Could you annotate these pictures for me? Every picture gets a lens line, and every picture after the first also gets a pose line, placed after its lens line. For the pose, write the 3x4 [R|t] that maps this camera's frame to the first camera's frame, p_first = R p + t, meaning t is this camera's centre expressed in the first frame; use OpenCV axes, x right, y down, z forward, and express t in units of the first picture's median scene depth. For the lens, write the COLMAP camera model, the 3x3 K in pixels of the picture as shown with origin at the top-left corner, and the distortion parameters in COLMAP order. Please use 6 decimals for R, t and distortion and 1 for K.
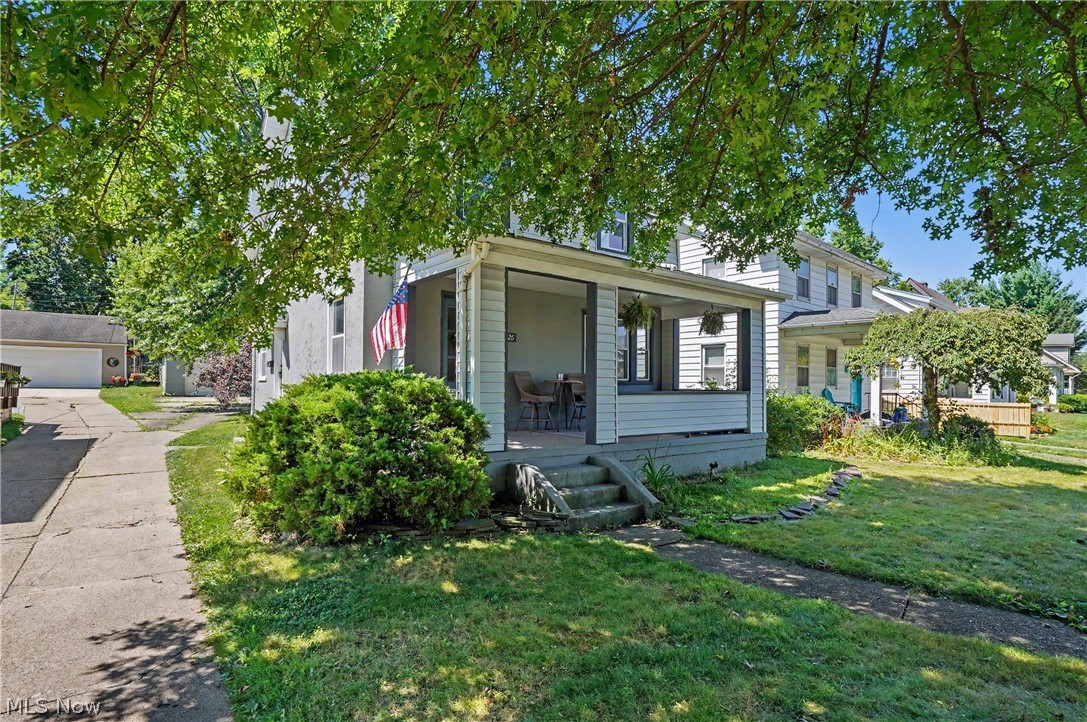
lens RADIAL K [[576.1, 0, 542.4], [0, 576.1, 385.9], [0, 0, 1]] dist [0.000393, 0.000088]
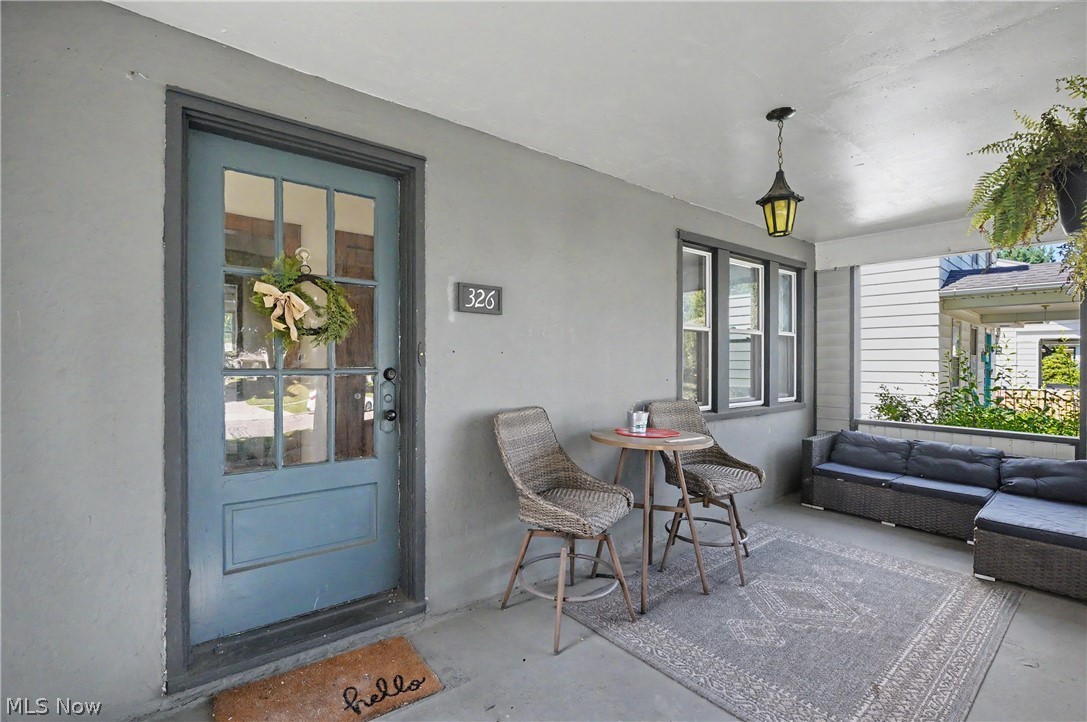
lens RADIAL K [[503.0, 0, 530.1], [0, 503.0, 369.8], [0, 0, 1]] dist [-0.019444, 0.006644]
pose [[0.999943, -0.009476, -0.004892, -0.028126], [0.009537, 0.999875, 0.012627, -0.048388], [0.004771, -0.012672, 0.999908, 0.706252]]
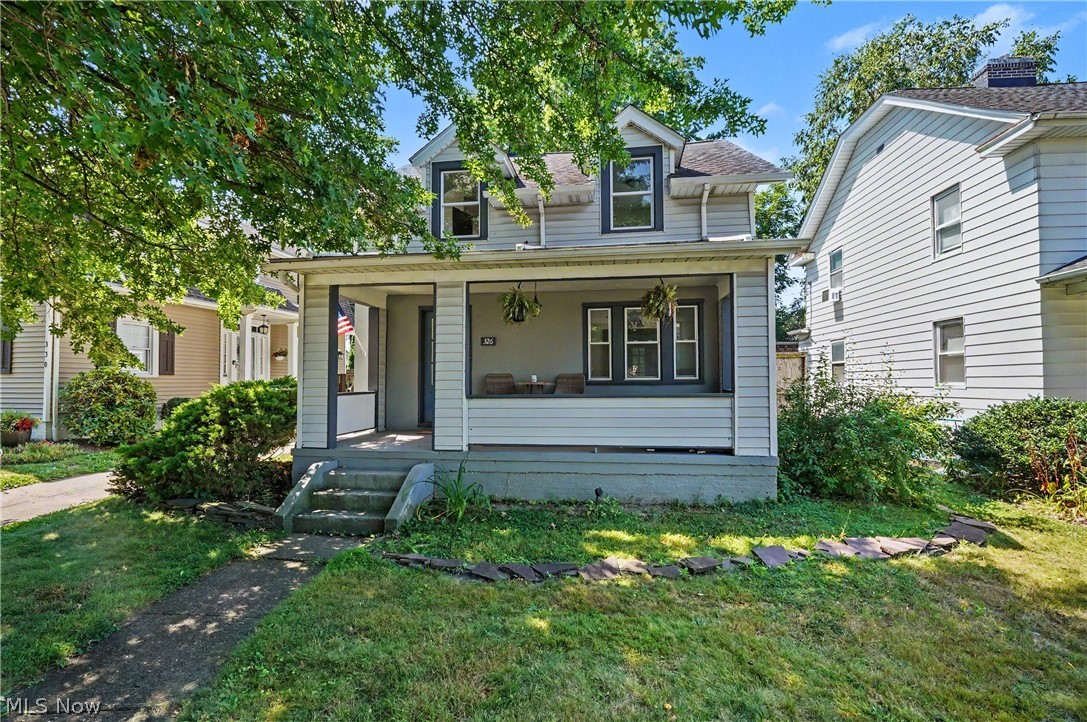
lens RADIAL K [[503.0, 0, 530.1], [0, 503.0, 369.8], [0, 0, 1]] dist [-0.019444, 0.006644]
pose [[0.677858, -0.034603, -0.734378, 0.632128], [0.011771, 0.999275, -0.036219, 0.000289], [0.735098, 0.015907, 0.677774, 0.423869]]
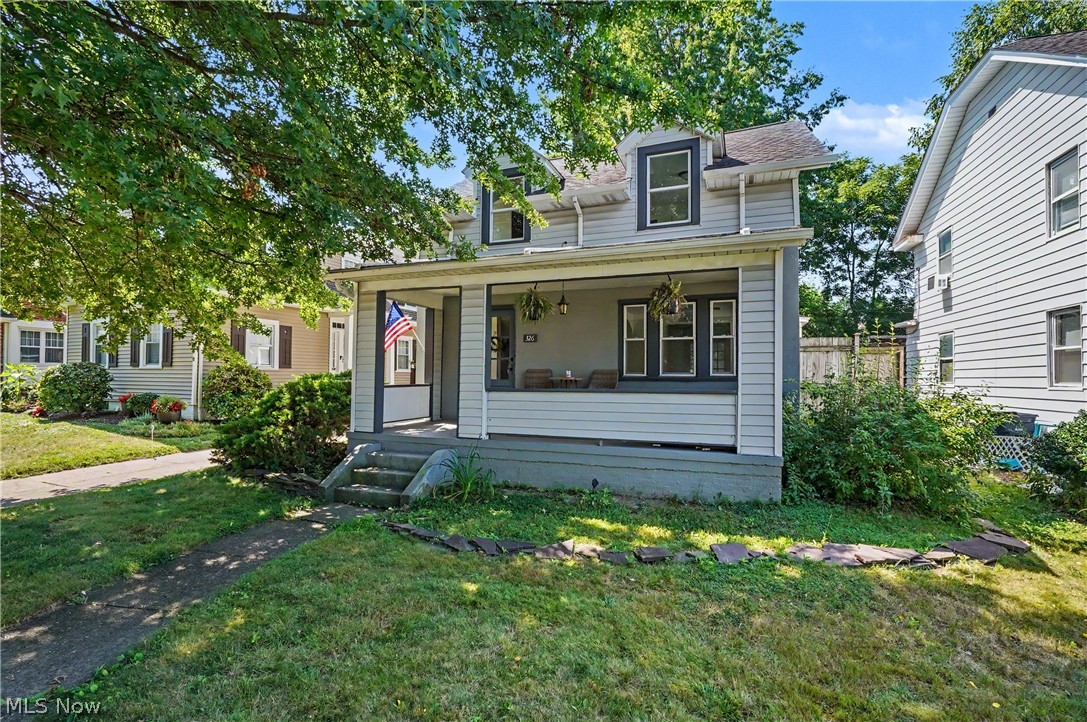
lens RADIAL K [[503.0, 0, 530.1], [0, 503.0, 369.8], [0, 0, 1]] dist [-0.019444, 0.006644]
pose [[0.493949, -0.022943, -0.869188, 0.745459], [-0.001632, 0.999626, -0.027314, 0.001633], [0.869490, 0.014910, 0.493726, 0.506242]]
